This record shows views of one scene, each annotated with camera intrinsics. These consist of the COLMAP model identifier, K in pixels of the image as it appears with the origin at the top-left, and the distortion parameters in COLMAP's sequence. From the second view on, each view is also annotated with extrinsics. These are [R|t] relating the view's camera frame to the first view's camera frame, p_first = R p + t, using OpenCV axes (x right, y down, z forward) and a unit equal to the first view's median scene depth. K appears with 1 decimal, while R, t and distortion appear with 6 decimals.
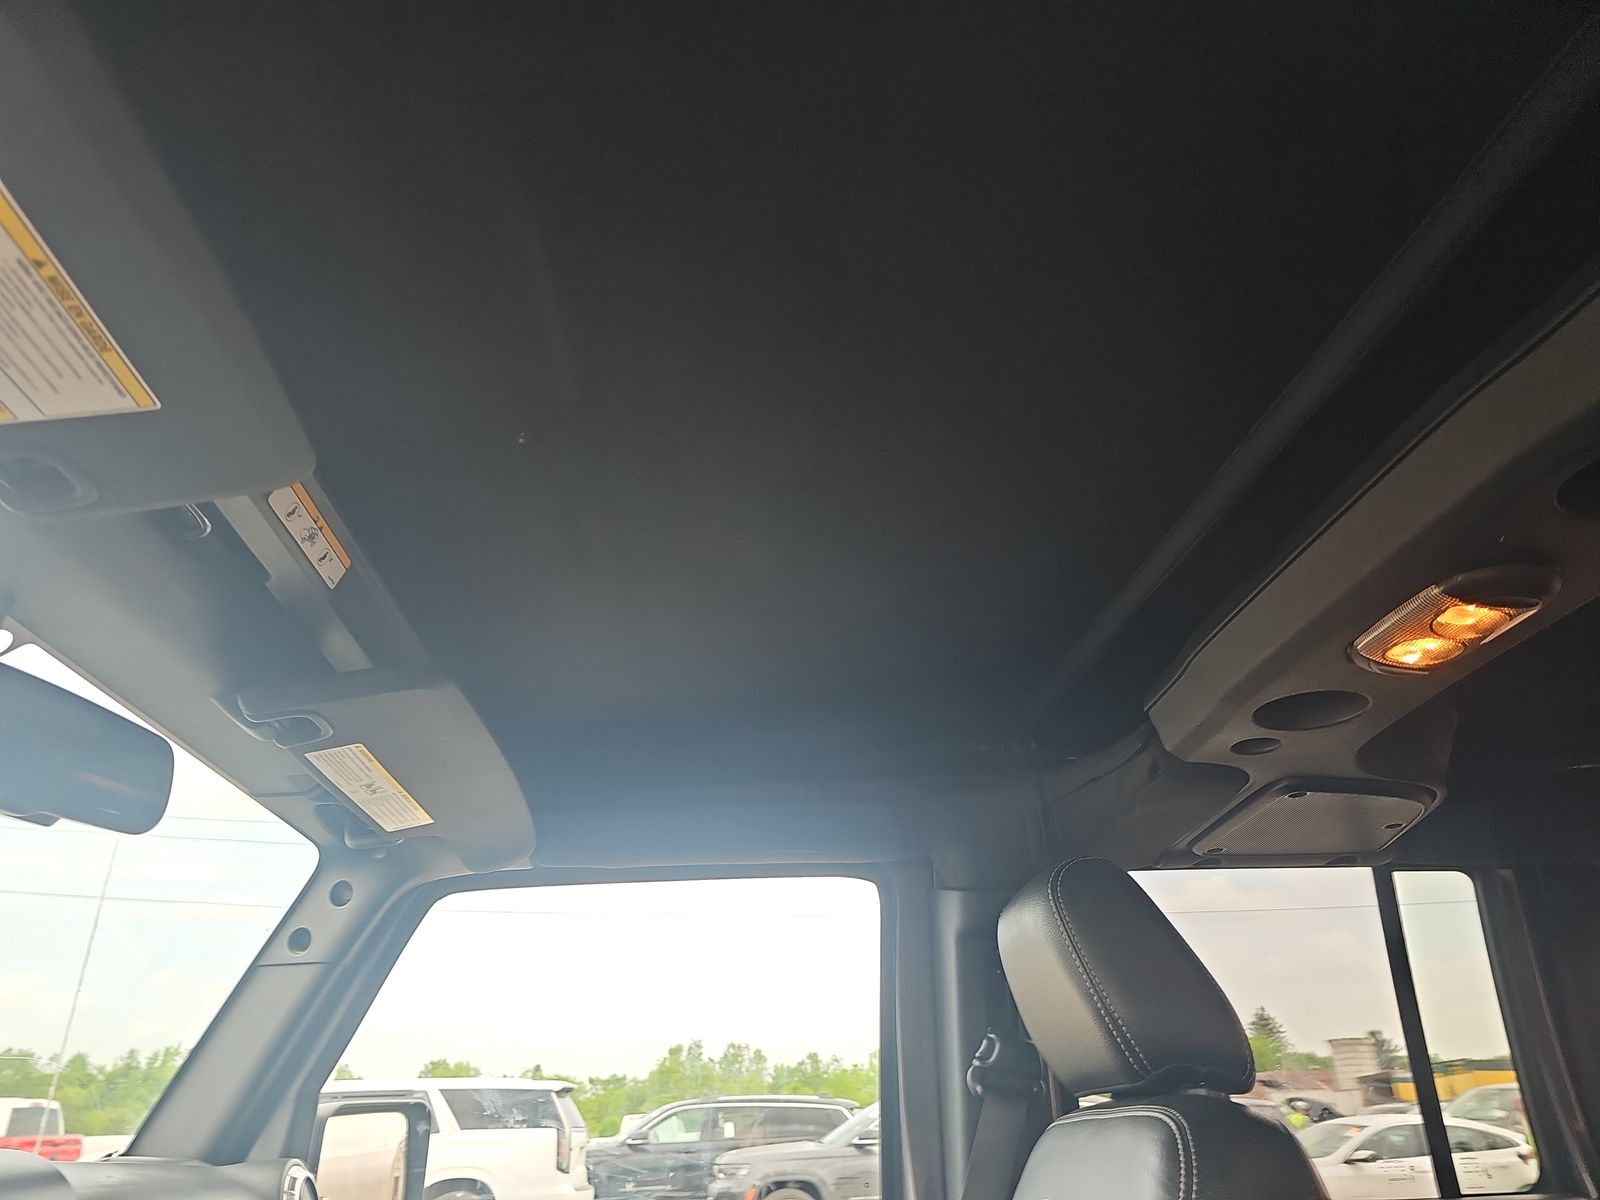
lens RADIAL K [[993.2, 0, 799.7], [0, 993.2, 641.4], [0, 0, 1]] dist [0.033974, -0.023454]
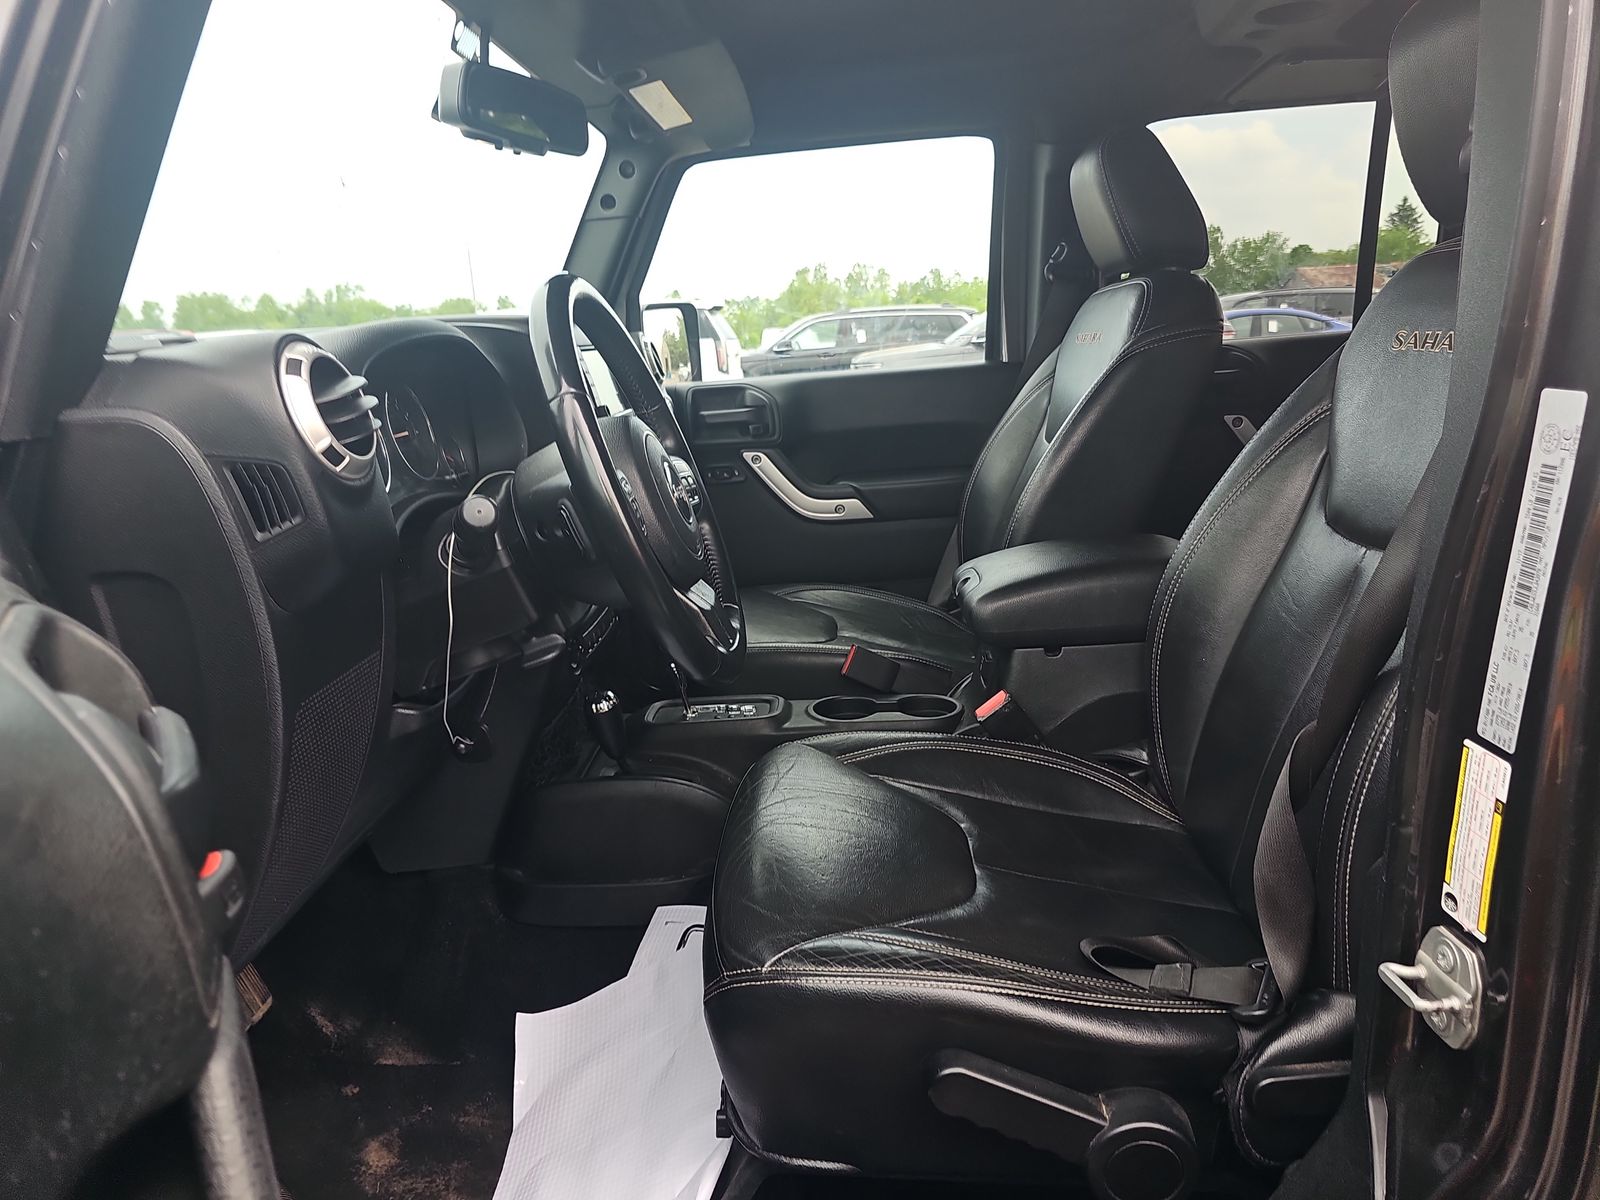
lens RADIAL K [[1045.6, 0, 806.2], [0, 1045.6, 592.8], [0, 0, 1]] dist [0.062846, -0.073311]
pose [[0.993875, -0.009560, -0.110093, -0.004699], [0.077165, 0.773176, 0.629480, -0.042374], [0.079103, -0.634120, 0.769178, -0.108933]]
